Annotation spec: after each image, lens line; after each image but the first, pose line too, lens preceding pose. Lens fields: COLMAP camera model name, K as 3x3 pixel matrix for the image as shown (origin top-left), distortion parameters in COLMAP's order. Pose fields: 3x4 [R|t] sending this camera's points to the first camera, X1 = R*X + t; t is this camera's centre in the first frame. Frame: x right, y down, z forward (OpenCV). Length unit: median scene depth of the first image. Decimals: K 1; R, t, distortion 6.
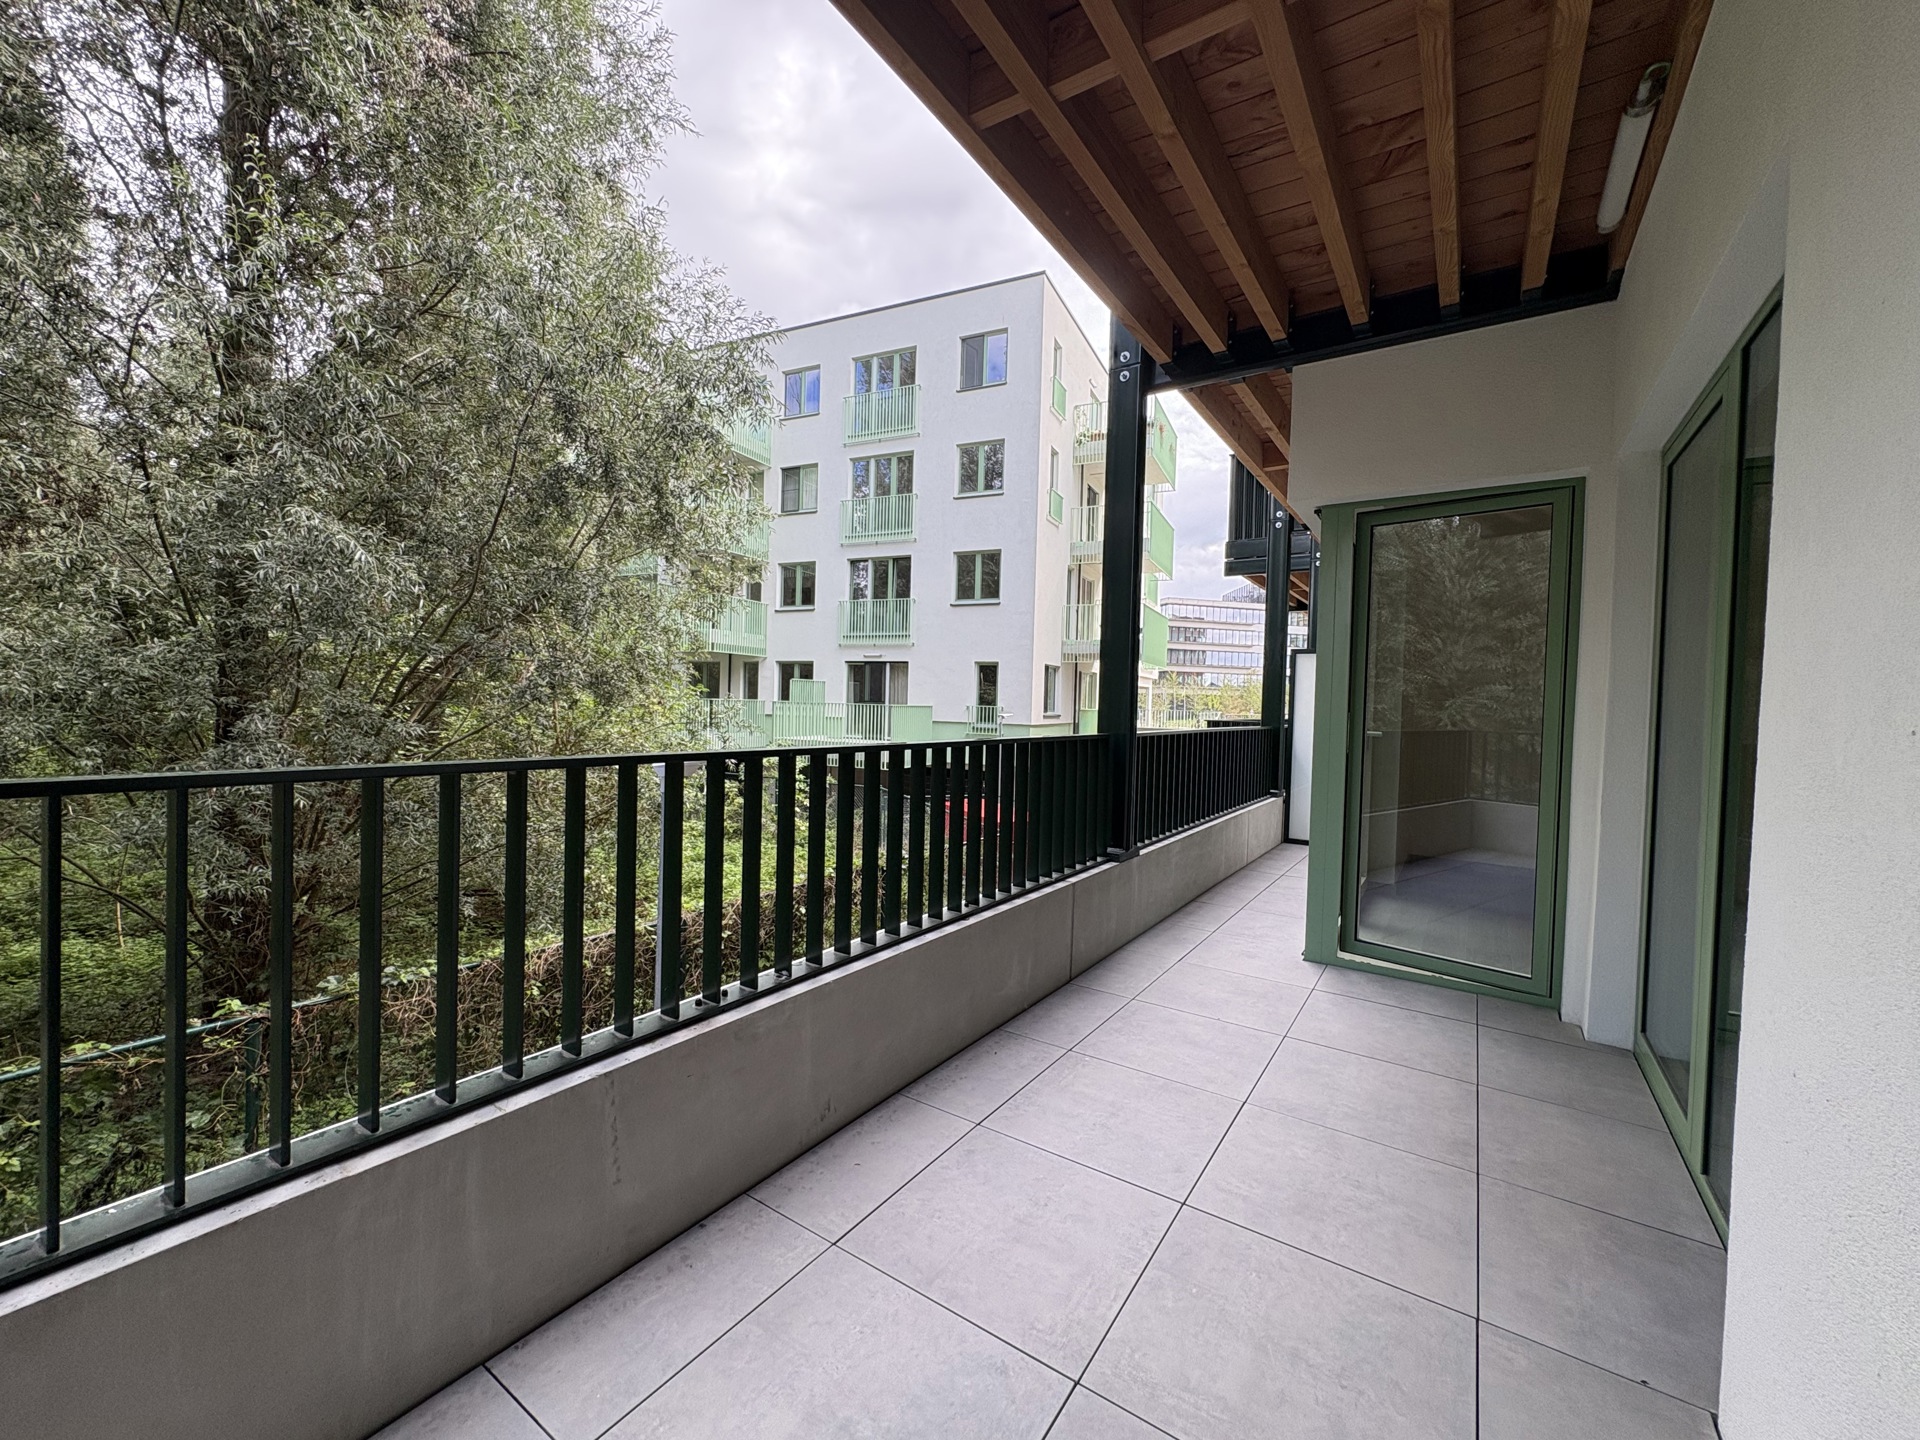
lens RADIAL K [[766.5, 0, 960.0], [0, 766.5, 720.0], [0, 0, 1]] dist [0.000233, 0.000024]
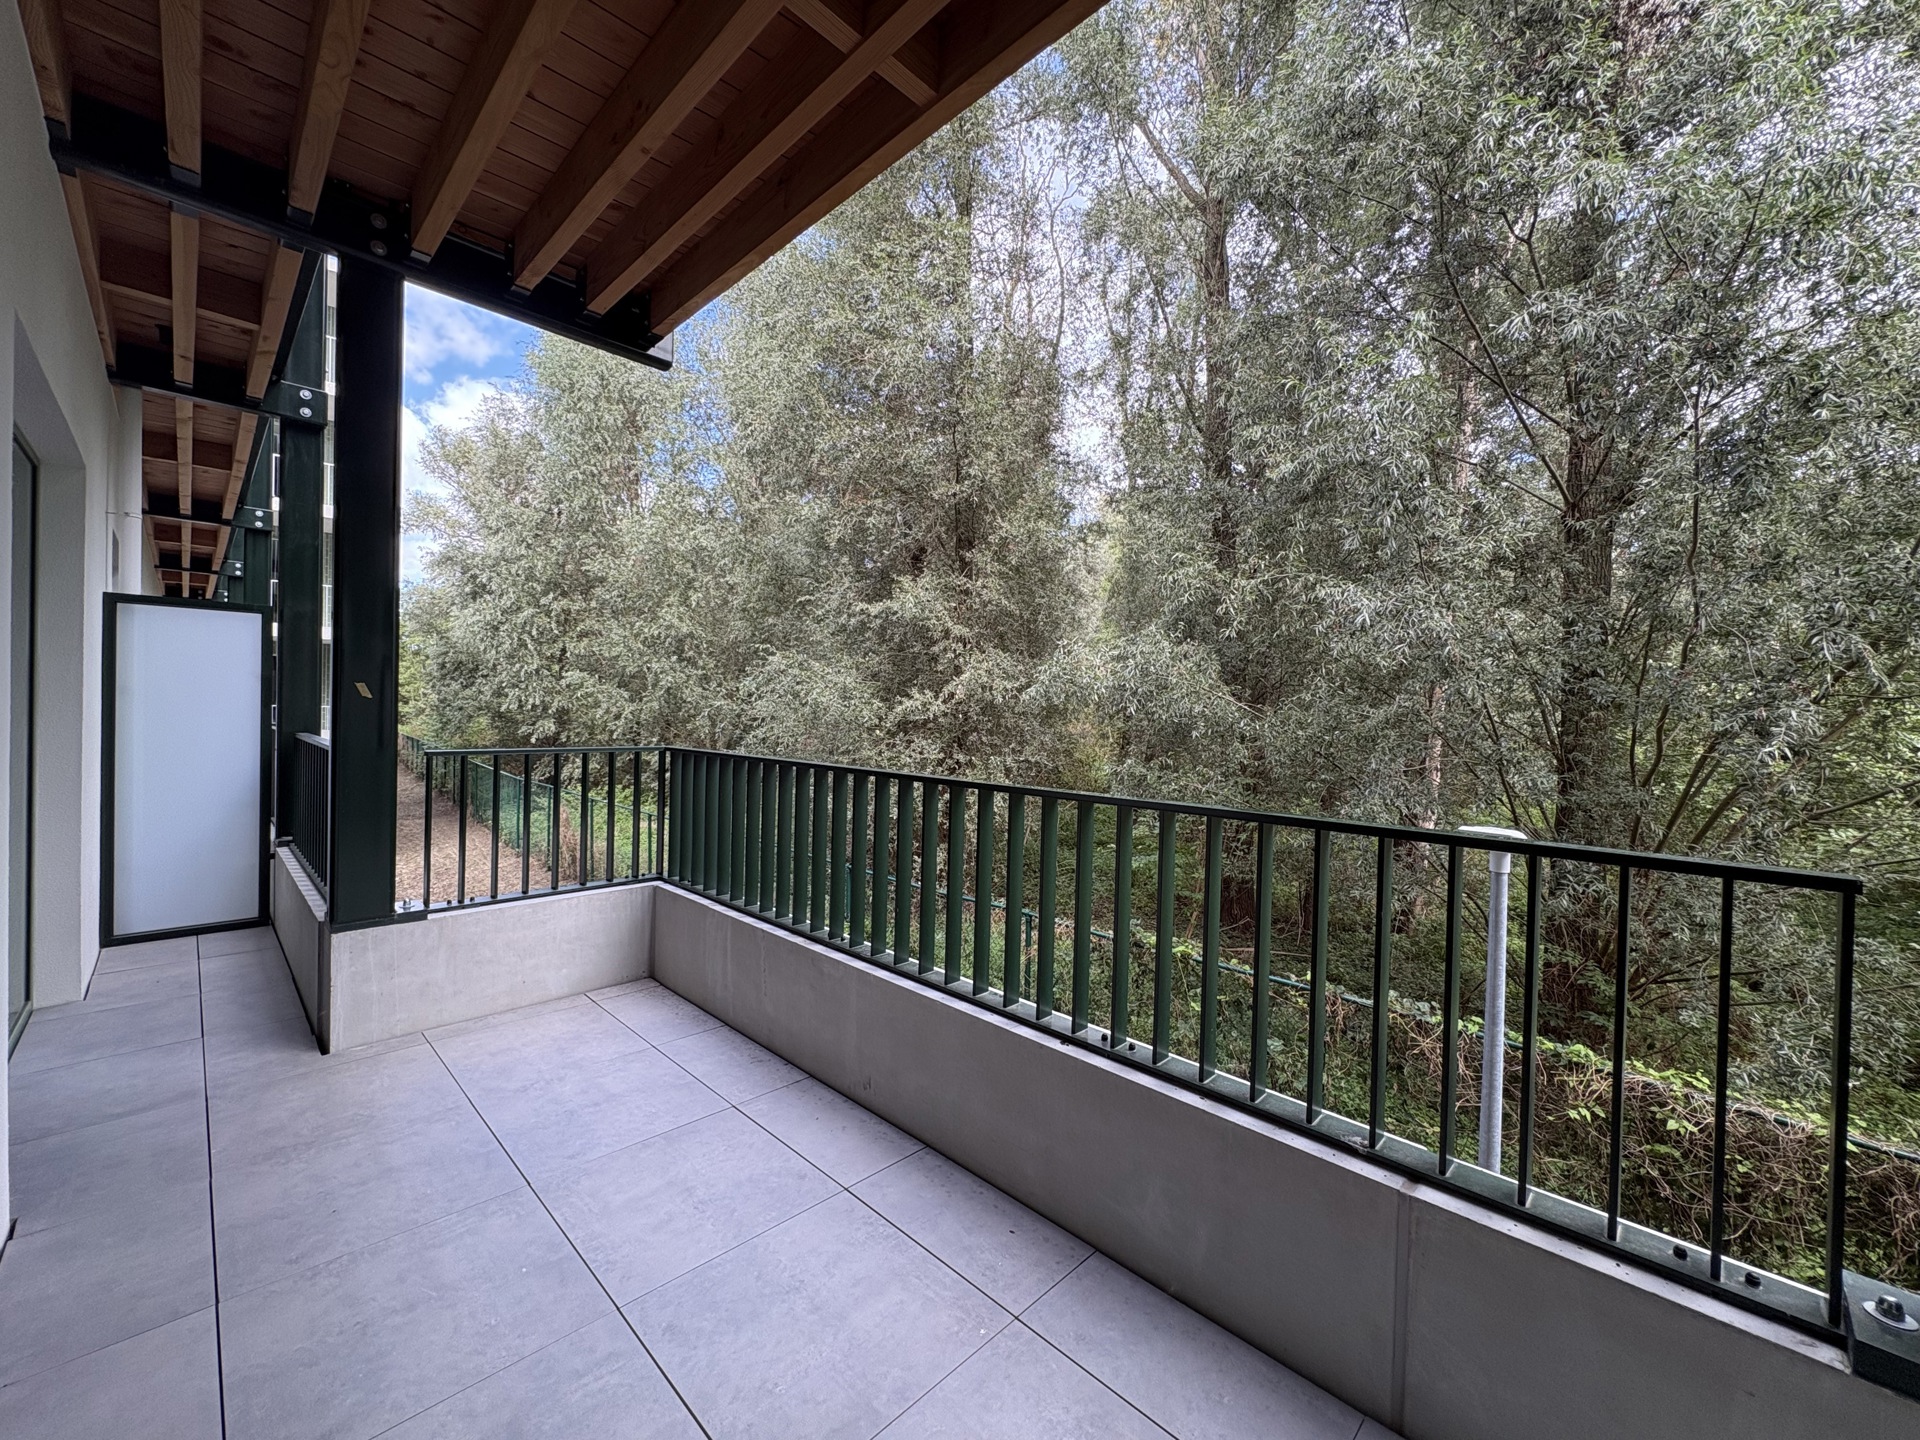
lens RADIAL K [[766.5, 0, 960.0], [0, 766.5, 720.0], [0, 0, 1]] dist [0.000233, 0.000024]
pose [[-0.190918, -0.032479, -0.981068, 0.850709], [-0.055803, 0.998195, -0.022187, -0.023292], [0.980018, 0.050511, -0.192386, 1.178049]]
